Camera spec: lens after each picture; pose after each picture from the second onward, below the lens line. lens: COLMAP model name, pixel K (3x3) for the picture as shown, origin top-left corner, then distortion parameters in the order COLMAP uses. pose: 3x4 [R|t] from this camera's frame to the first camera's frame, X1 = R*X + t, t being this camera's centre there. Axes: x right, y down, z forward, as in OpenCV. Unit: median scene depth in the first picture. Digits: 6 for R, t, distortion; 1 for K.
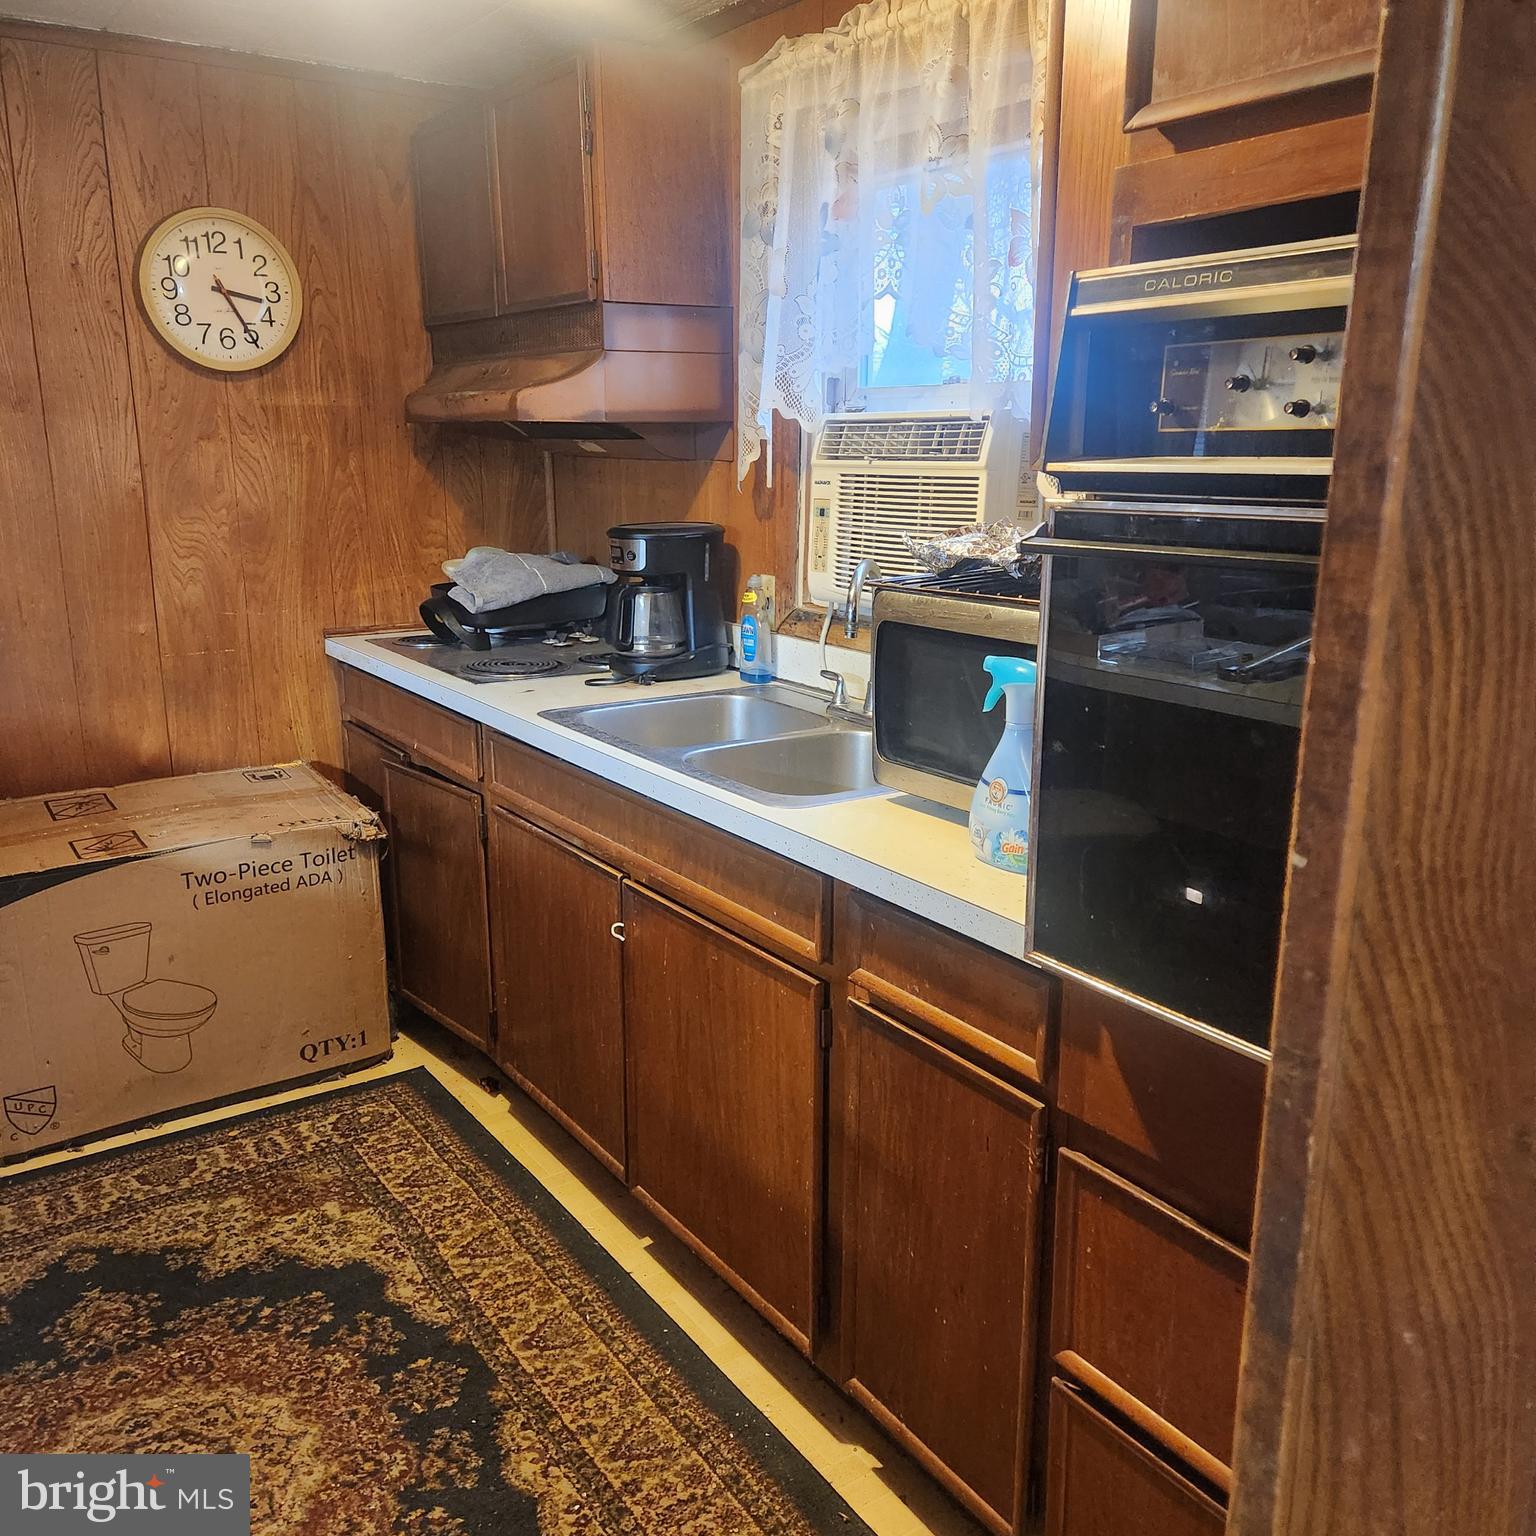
lens RADIAL K [[1371.3, 0, 768.5], [0, 1371.3, 766.0], [0, 0, 1]] dist [0.089680, -0.073392]
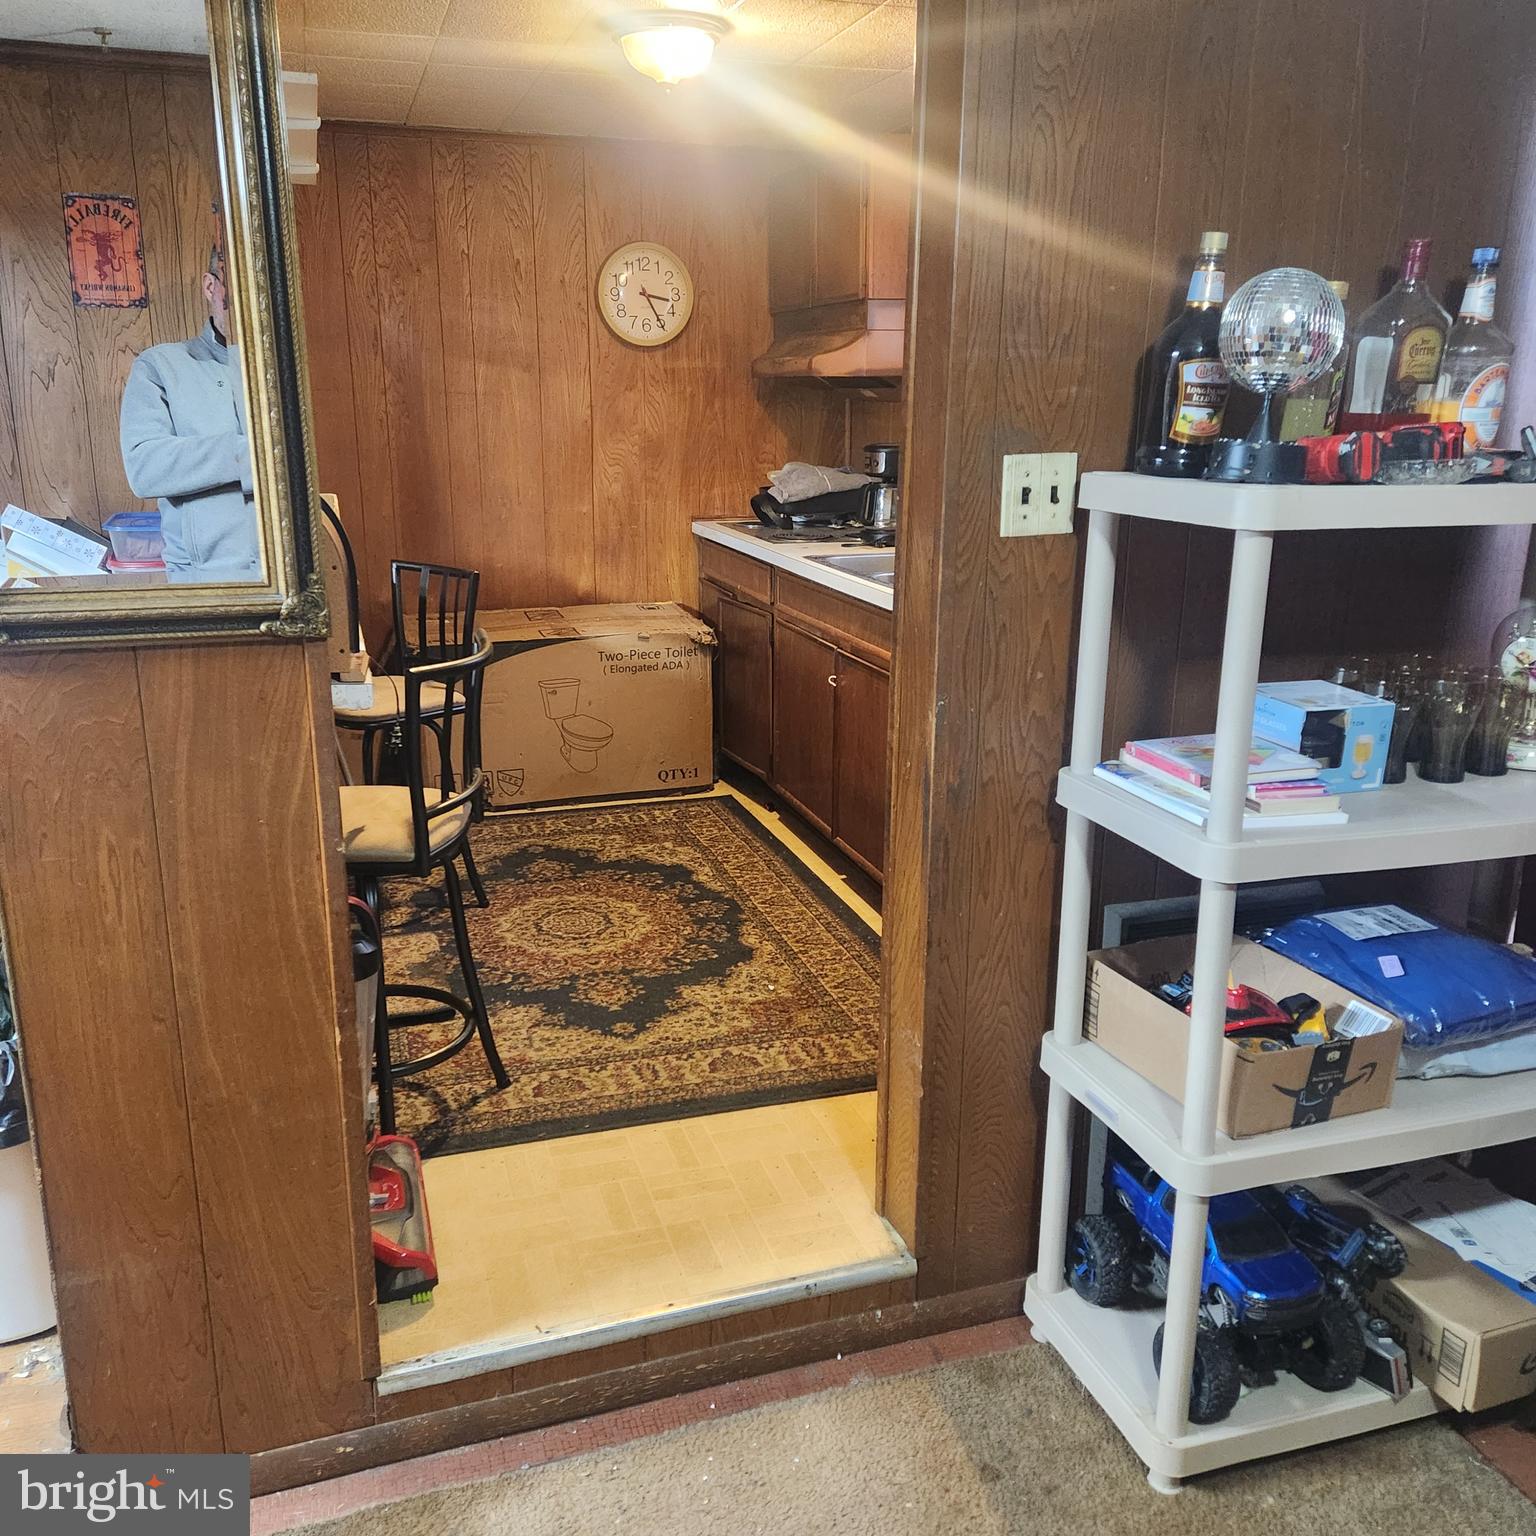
lens RADIAL K [[1371.3, 0, 763.4], [0, 1371.3, 757.1], [0, 0, 1]] dist [0.089680, -0.073392]
pose [[0.959627, 0.075435, -0.270971, 0.212710], [-0.069422, 0.997083, 0.031722, 0.130017], [0.272574, -0.011630, 0.962065, -0.504982]]
